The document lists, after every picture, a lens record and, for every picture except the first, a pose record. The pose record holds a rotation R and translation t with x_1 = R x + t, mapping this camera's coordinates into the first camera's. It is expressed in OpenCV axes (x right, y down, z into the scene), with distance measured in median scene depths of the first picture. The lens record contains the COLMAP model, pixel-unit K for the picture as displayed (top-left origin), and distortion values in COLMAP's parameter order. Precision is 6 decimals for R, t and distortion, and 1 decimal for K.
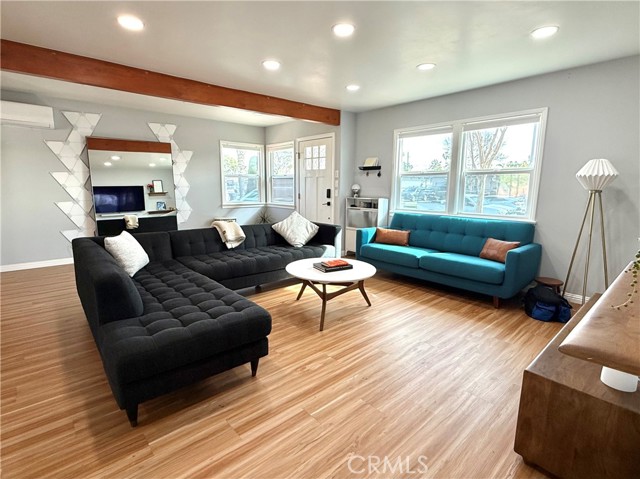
lens RADIAL K [[325.1, 0, 320.0], [0, 325.1, 239.5], [0, 0, 1]] dist [-0.004301, -0.000857]
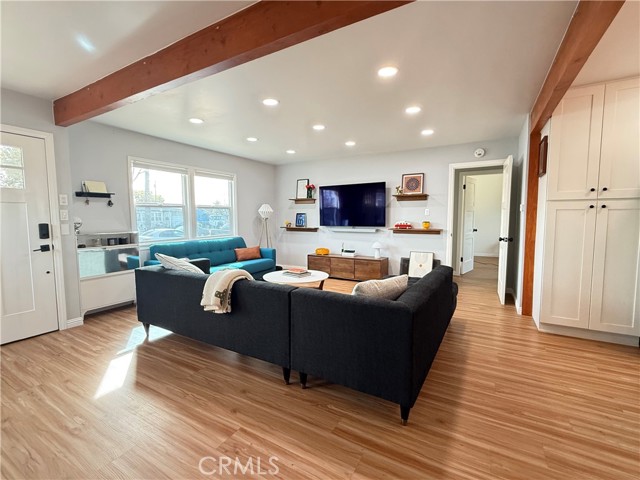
lens RADIAL K [[288.0, 0, 320.0], [0, 288.0, 240.0], [0, 0, 1]] dist [-0.000774, 0.000104]
pose [[-0.315381, -0.084573, 0.945189, -0.995888], [0.154894, 0.978075, 0.139199, -0.190402], [-0.936239, 0.190305, -0.295366, 1.083236]]
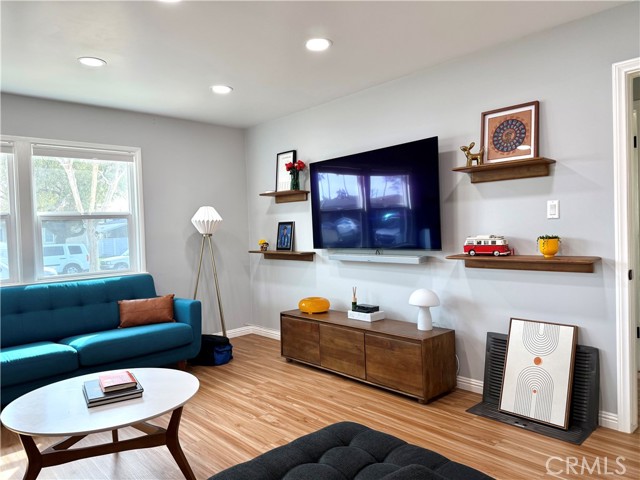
lens RADIAL K [[442.7, 0, 320.0], [0, 442.7, 240.0], [0, 0, 1]] dist [0.008171, -0.000146]
pose [[-0.027425, -0.035621, 0.998989, -0.568022], [0.194765, 0.980022, 0.040291, -0.101266], [-0.980466, 0.195673, -0.019940, 0.561507]]
